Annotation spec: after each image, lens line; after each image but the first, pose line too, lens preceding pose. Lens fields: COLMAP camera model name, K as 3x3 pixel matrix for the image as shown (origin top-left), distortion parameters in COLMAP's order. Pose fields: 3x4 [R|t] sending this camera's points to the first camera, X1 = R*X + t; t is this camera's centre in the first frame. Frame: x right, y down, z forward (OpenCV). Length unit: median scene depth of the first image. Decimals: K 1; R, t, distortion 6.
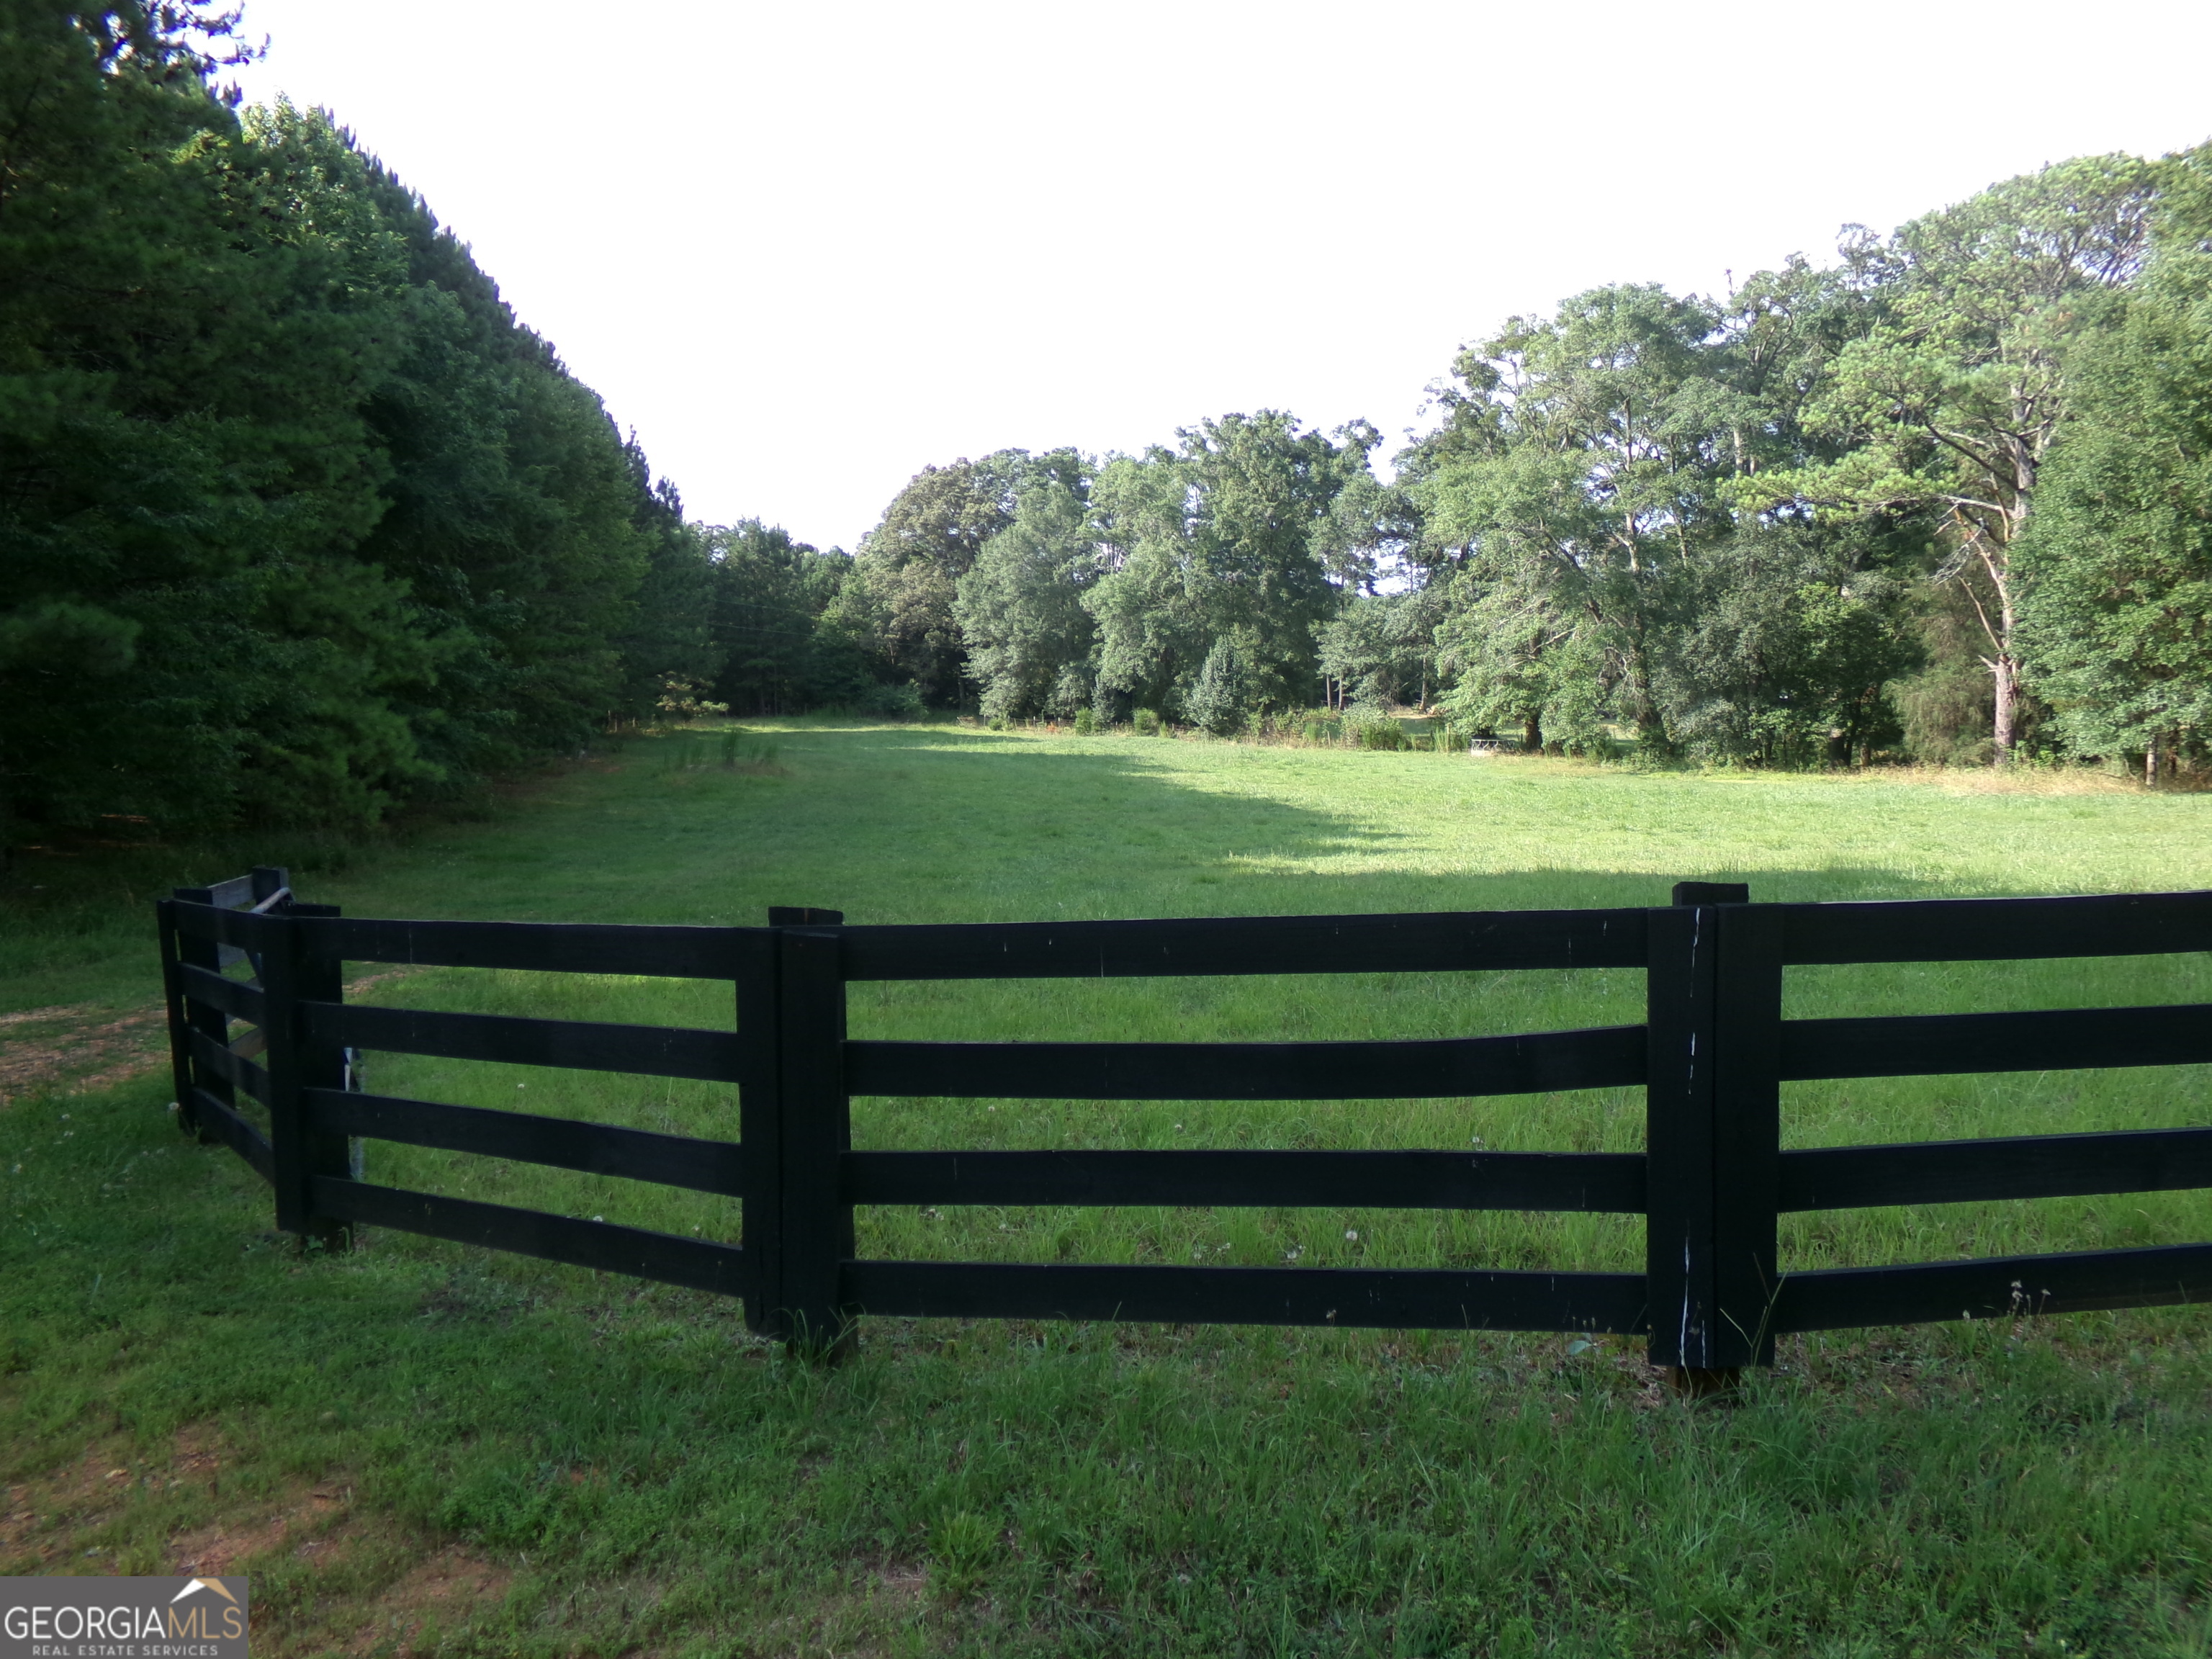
lens RADIAL K [[1546.2, 0, 1105.9], [0, 1546.2, 843.8], [0, 0, 1]] dist [-0.001109, 0.024338]
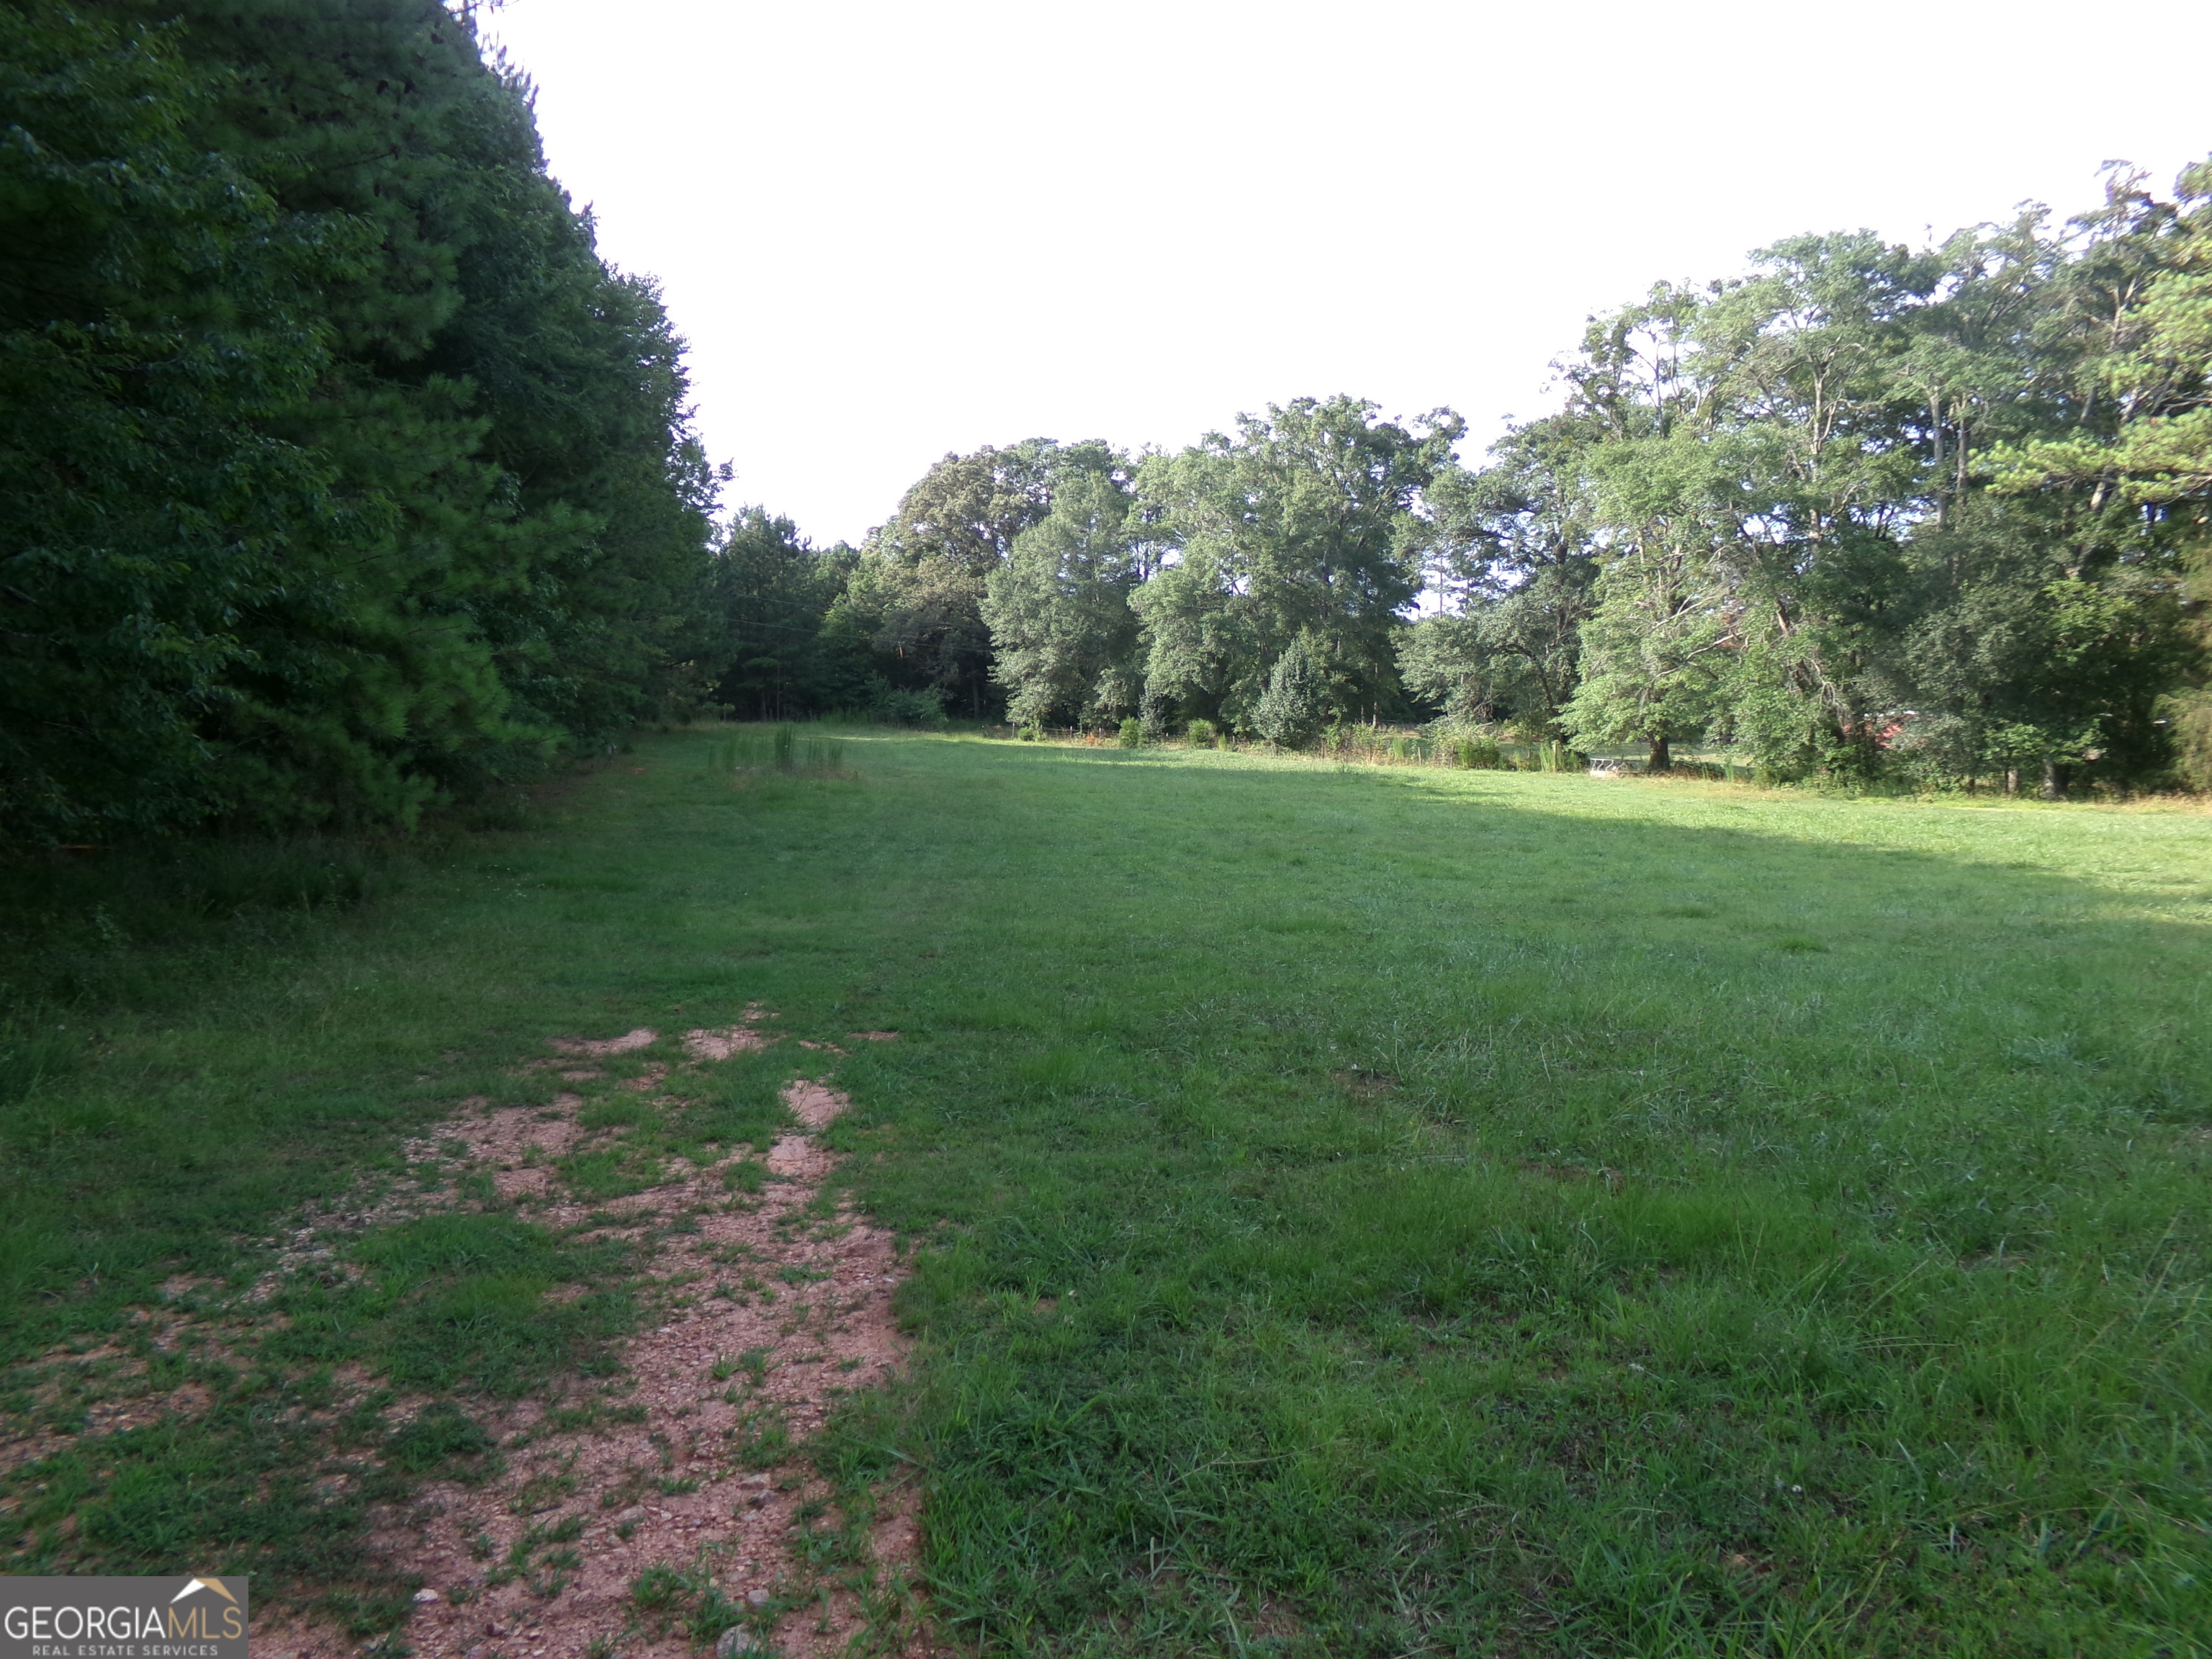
lens RADIAL K [[1546.2, 0, 1108.3], [0, 1546.2, 830.8], [0, 0, 1]] dist [-0.001109, 0.024338]
pose [[0.999259, 0.017815, 0.034115, -0.059208], [-0.017043, 0.999595, -0.022773, -0.000499], [-0.034507, 0.022174, 0.999158, 0.099790]]
